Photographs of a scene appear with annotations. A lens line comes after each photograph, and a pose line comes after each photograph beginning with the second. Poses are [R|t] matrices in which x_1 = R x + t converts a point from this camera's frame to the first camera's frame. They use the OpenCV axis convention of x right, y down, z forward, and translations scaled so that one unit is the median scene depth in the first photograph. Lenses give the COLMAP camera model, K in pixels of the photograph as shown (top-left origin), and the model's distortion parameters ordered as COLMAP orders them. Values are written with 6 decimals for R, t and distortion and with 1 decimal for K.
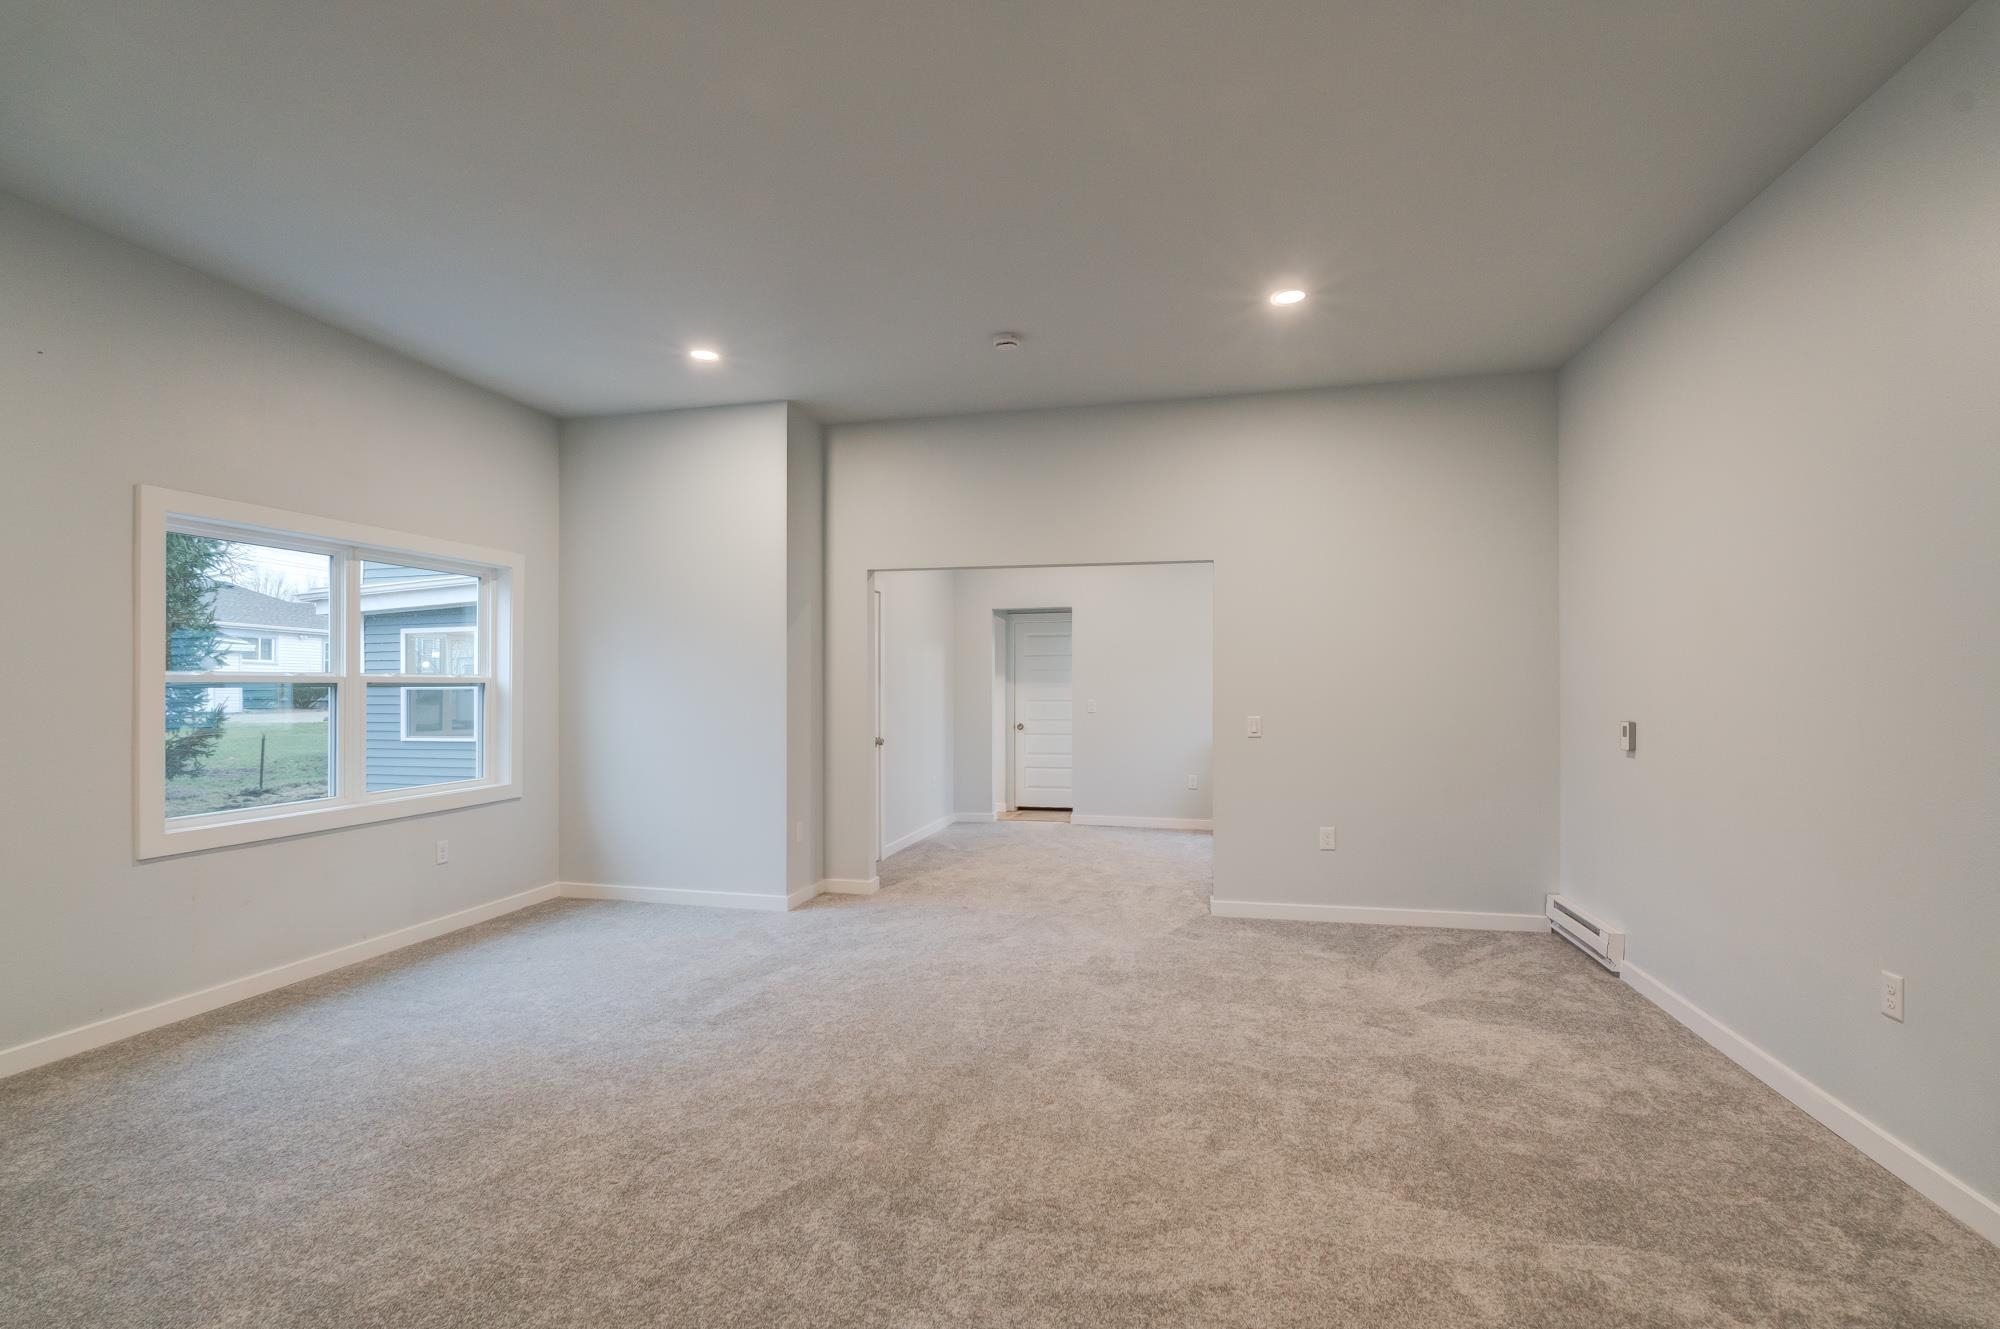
lens RADIAL K [[874.8, 0, 1008.3], [0, 874.8, 673.2], [0, 0, 1]] dist [-0.003340, 0.000580]
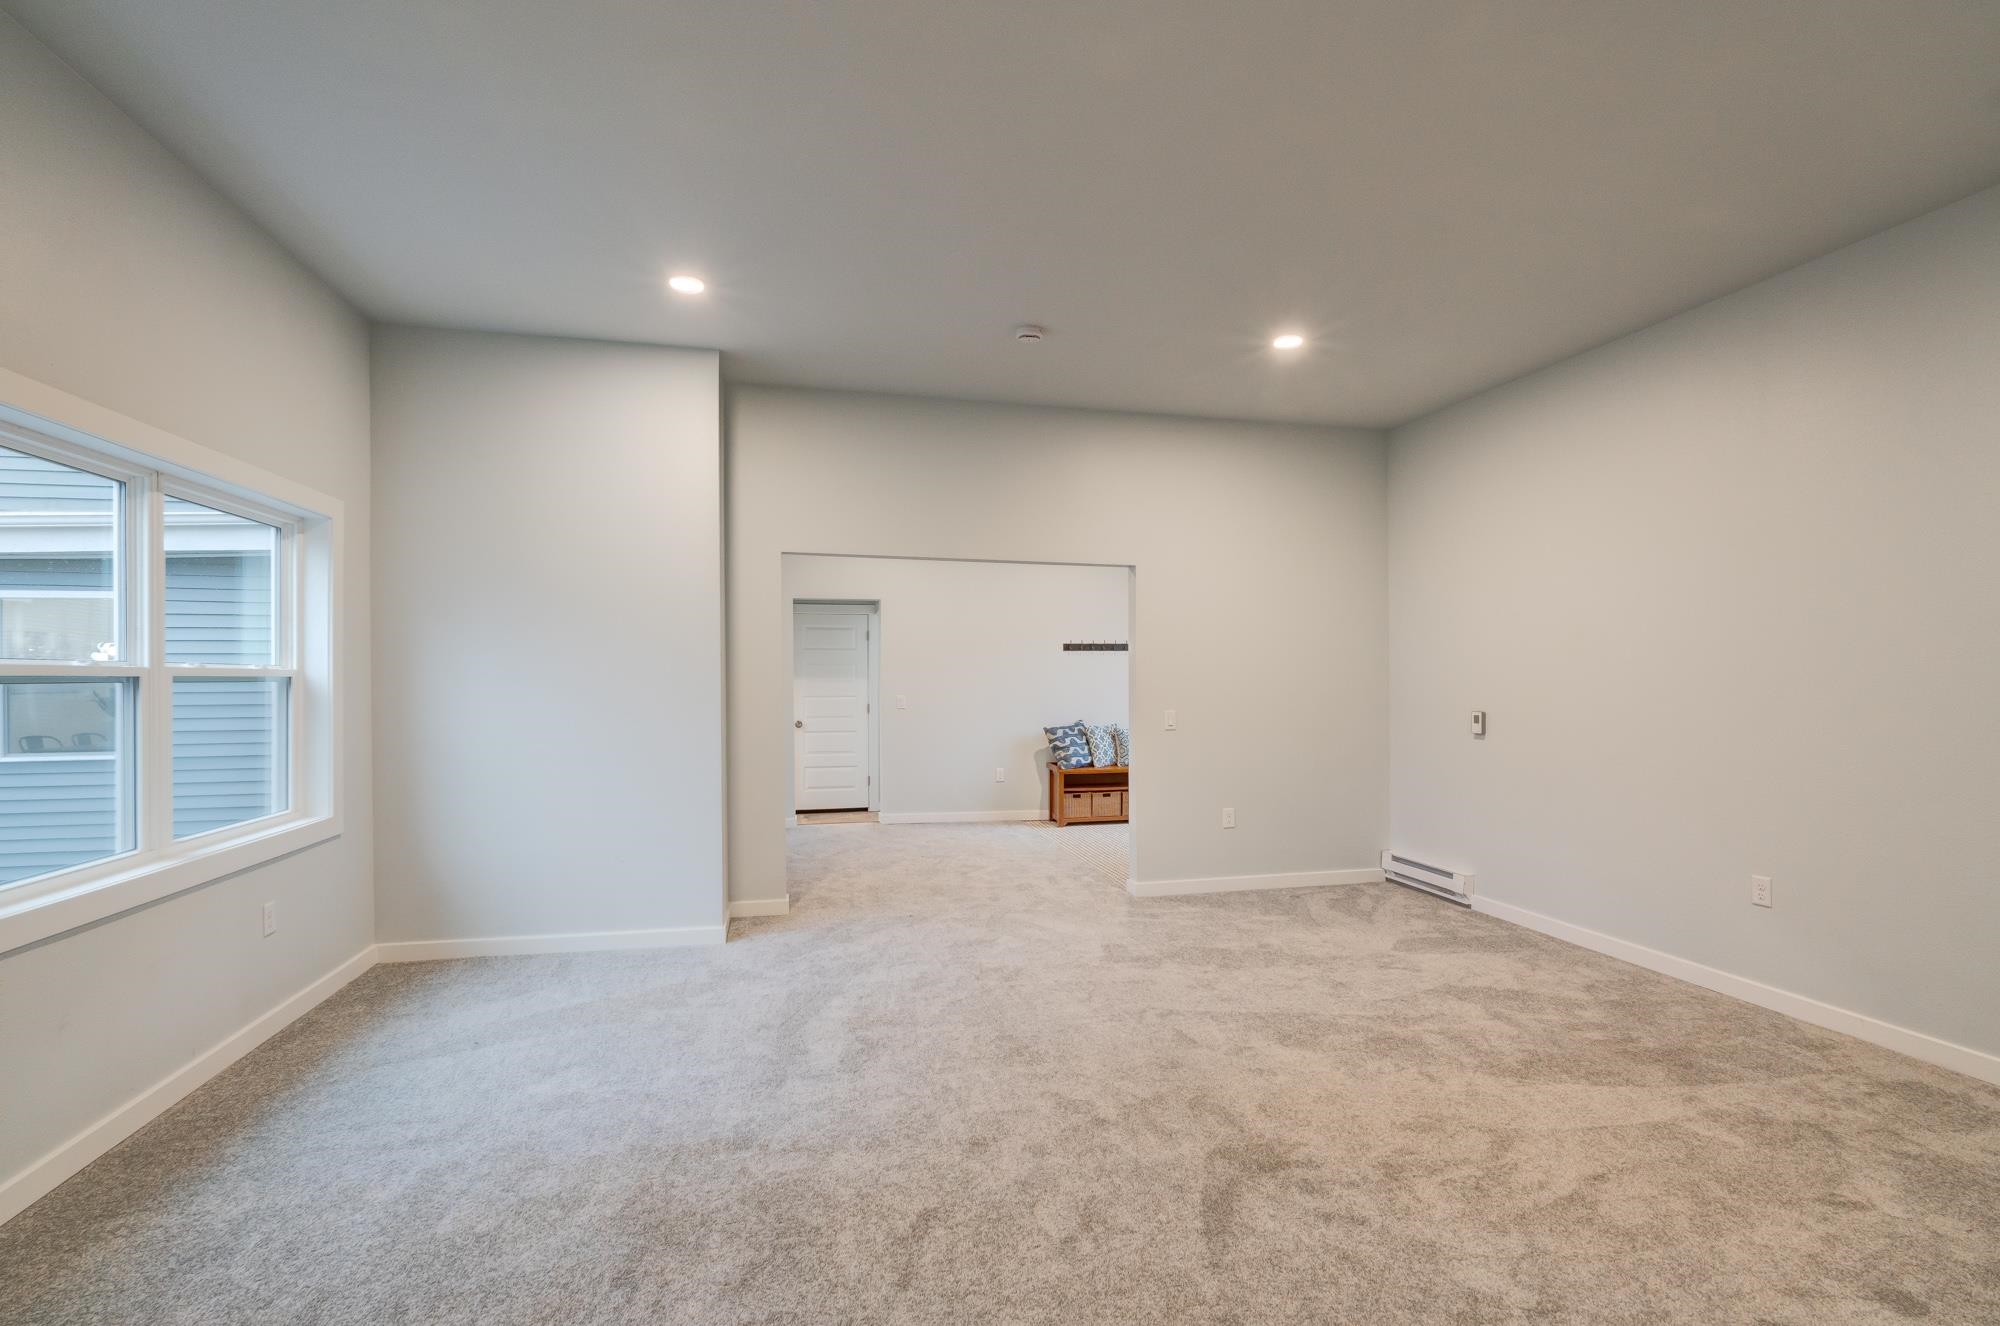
lens RADIAL K [[888.4, 0, 1001.5], [0, 888.4, 672.0], [0, 0, 1]] dist [-0.002209, -0.000022]
pose [[0.897353, 0.007483, 0.441251, -0.509110], [-0.010024, 0.999944, 0.003429, -0.001534], [-0.441200, -0.007501, 0.897377, 0.121134]]
